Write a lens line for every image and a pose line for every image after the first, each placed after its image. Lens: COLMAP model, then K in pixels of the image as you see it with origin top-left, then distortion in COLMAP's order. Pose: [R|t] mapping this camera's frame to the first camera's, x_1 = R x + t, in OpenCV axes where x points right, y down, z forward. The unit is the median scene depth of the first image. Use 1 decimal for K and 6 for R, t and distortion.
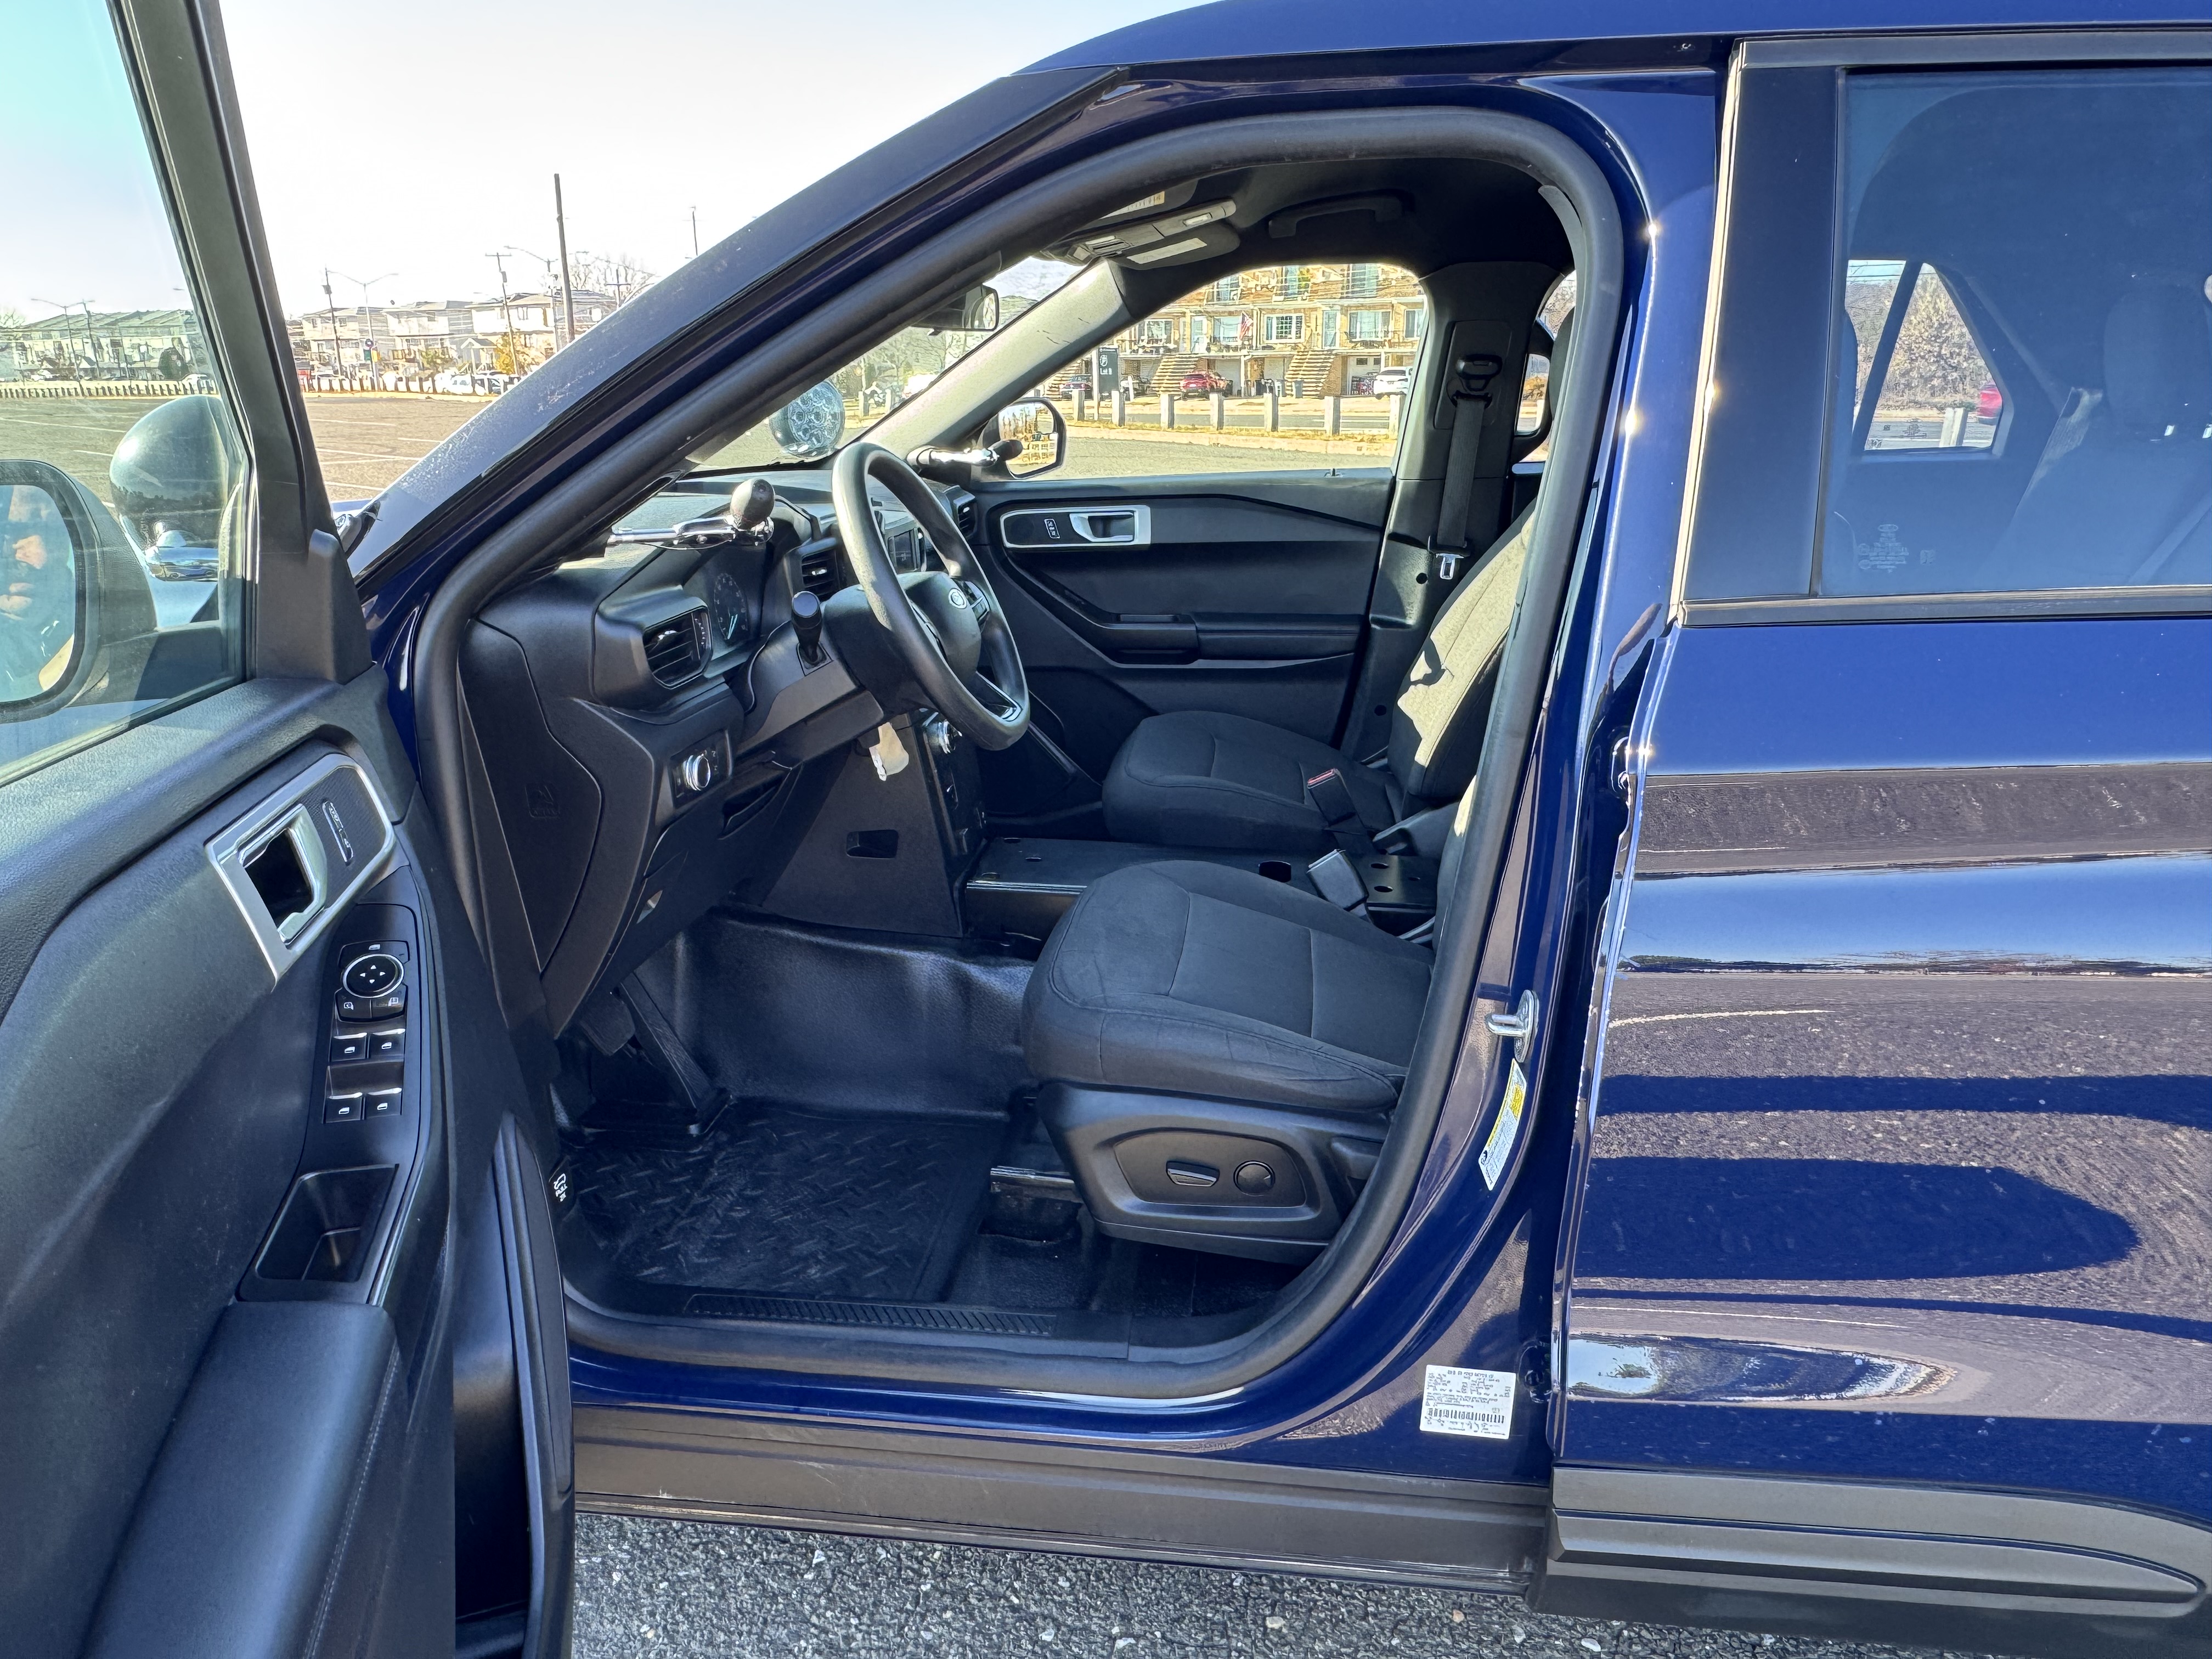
lens RADIAL K [[1498.4, 0, 1129.0], [0, 1498.4, 820.1], [0, 0, 1]] dist [-0.003813, 0.003953]
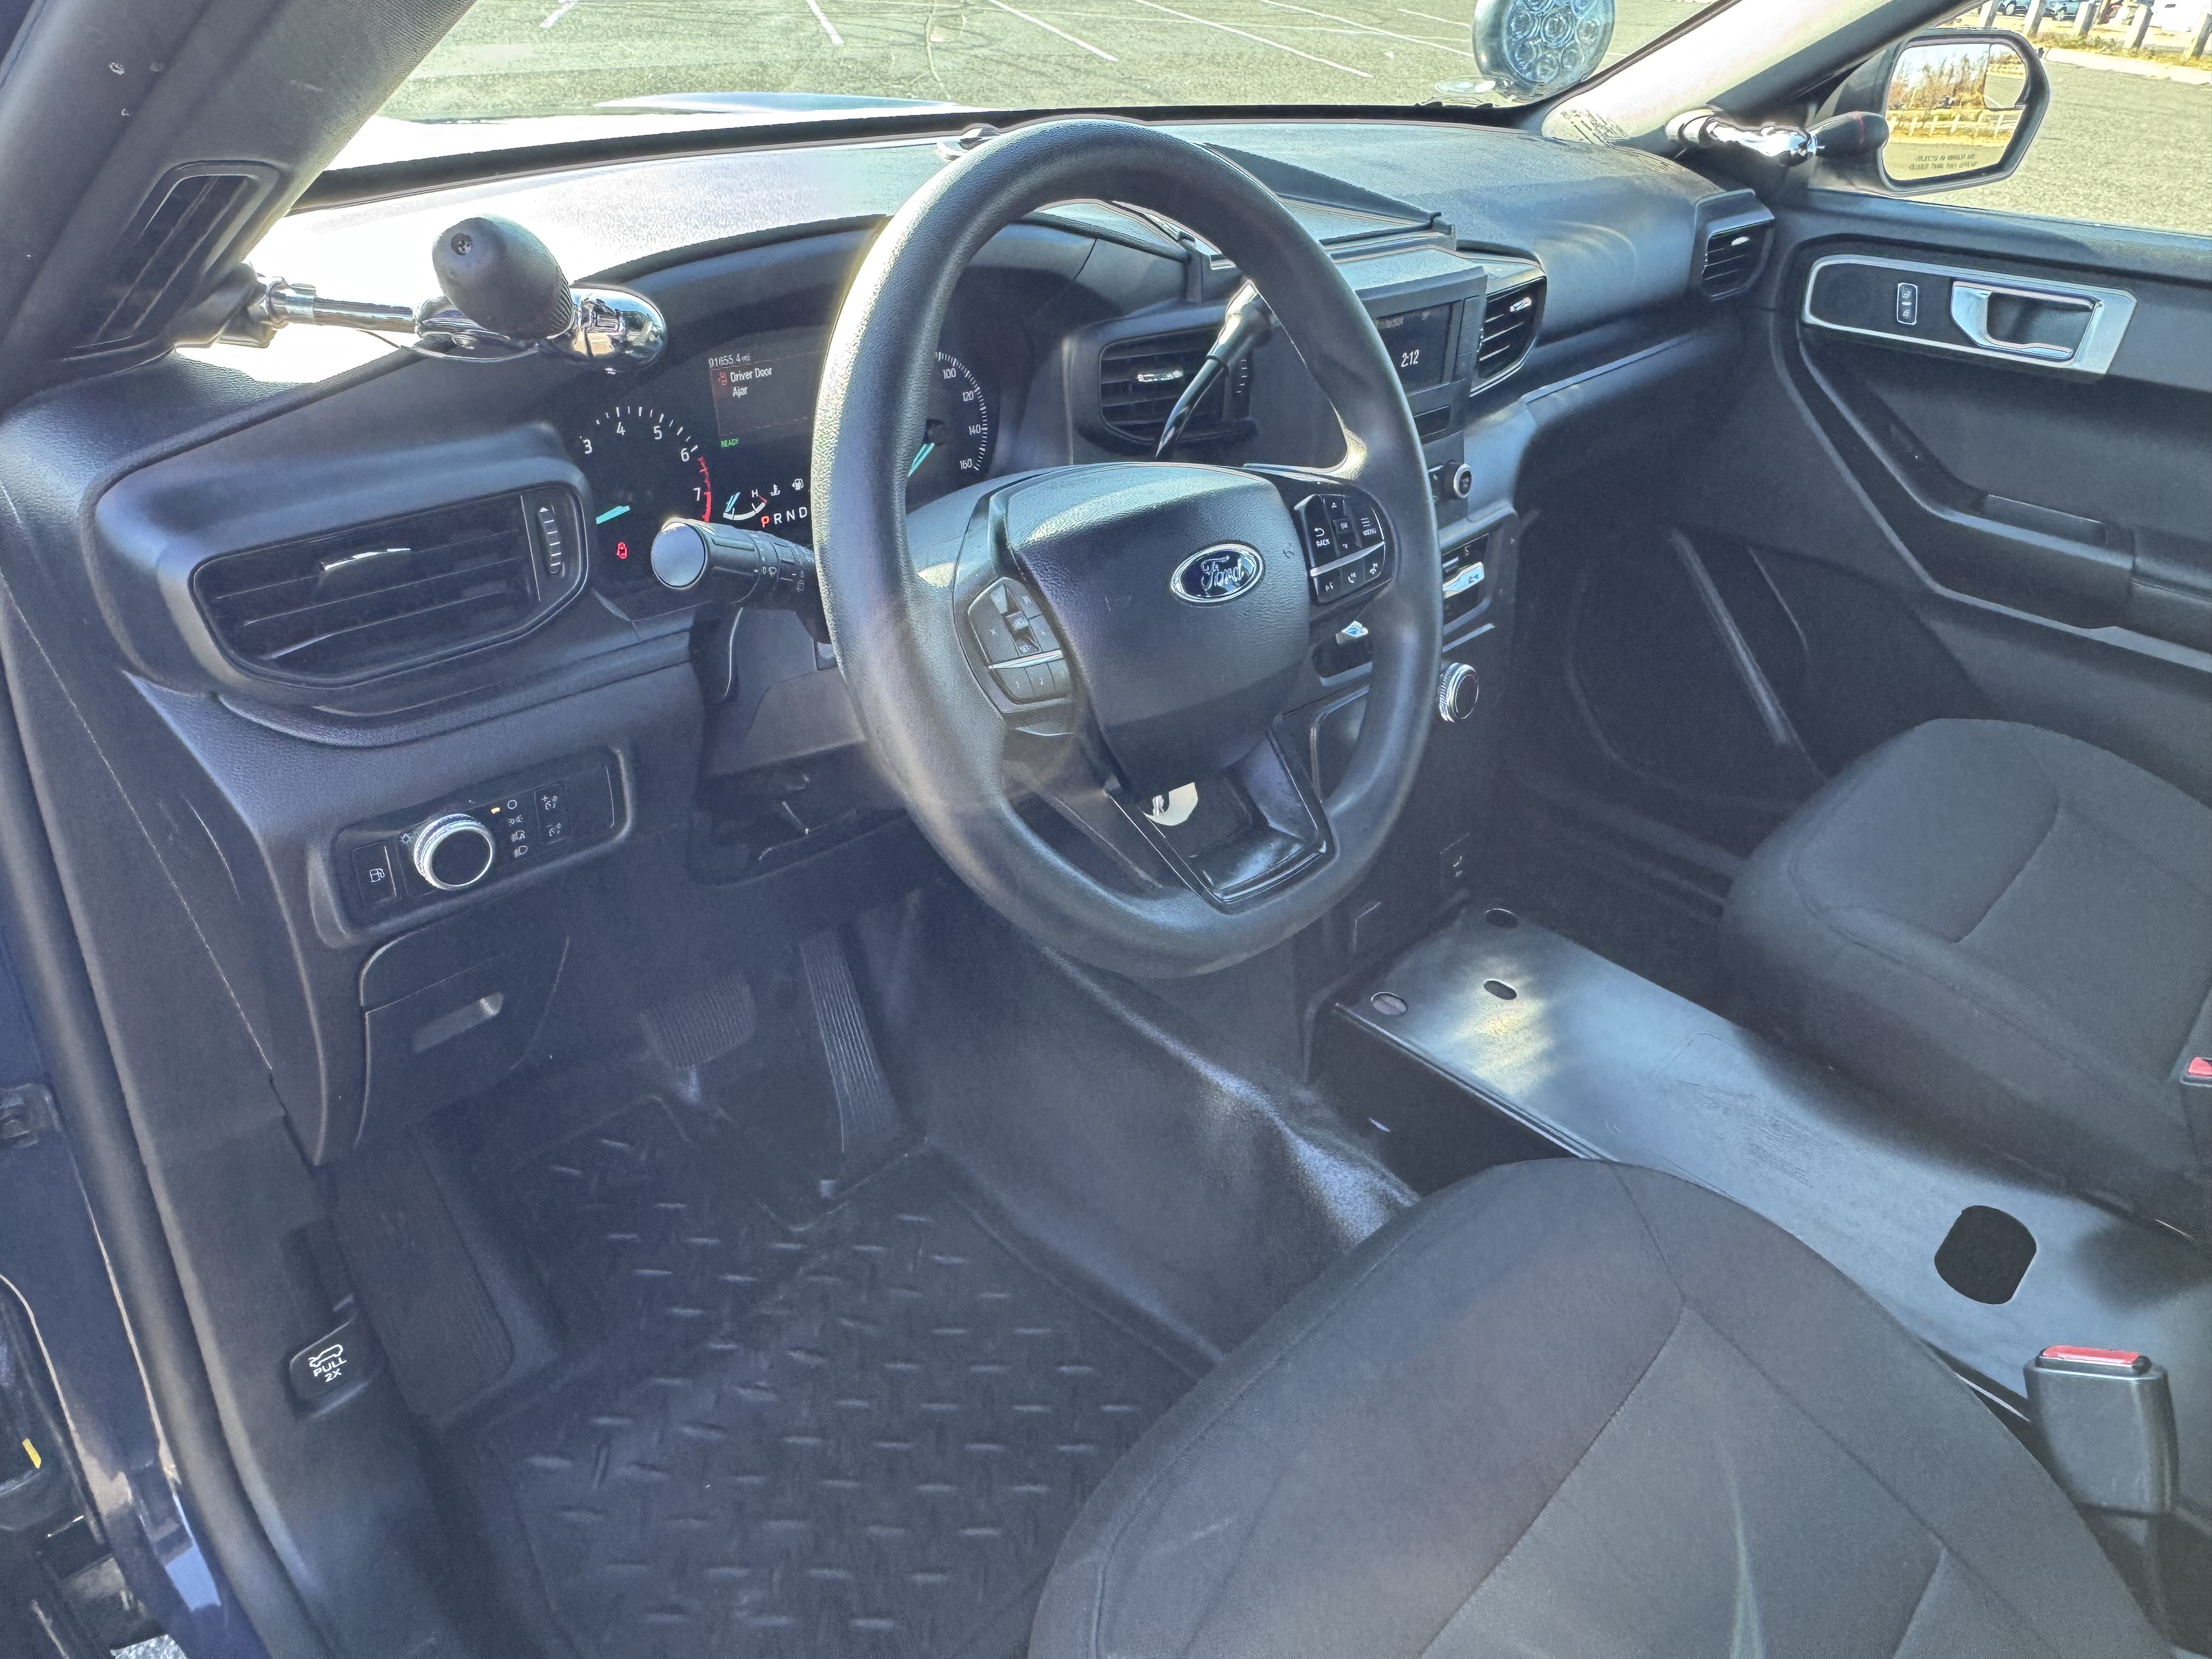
lens RADIAL K [[1498.4, 0, 1072.7], [0, 1498.4, 807.3], [0, 0, 1]] dist [-0.003813, 0.003953]
pose [[0.789589, 0.358002, -0.498380, 0.042390], [-0.236961, 0.927064, 0.290520, -0.114093], [0.566037, -0.111295, 0.816832, 0.385677]]
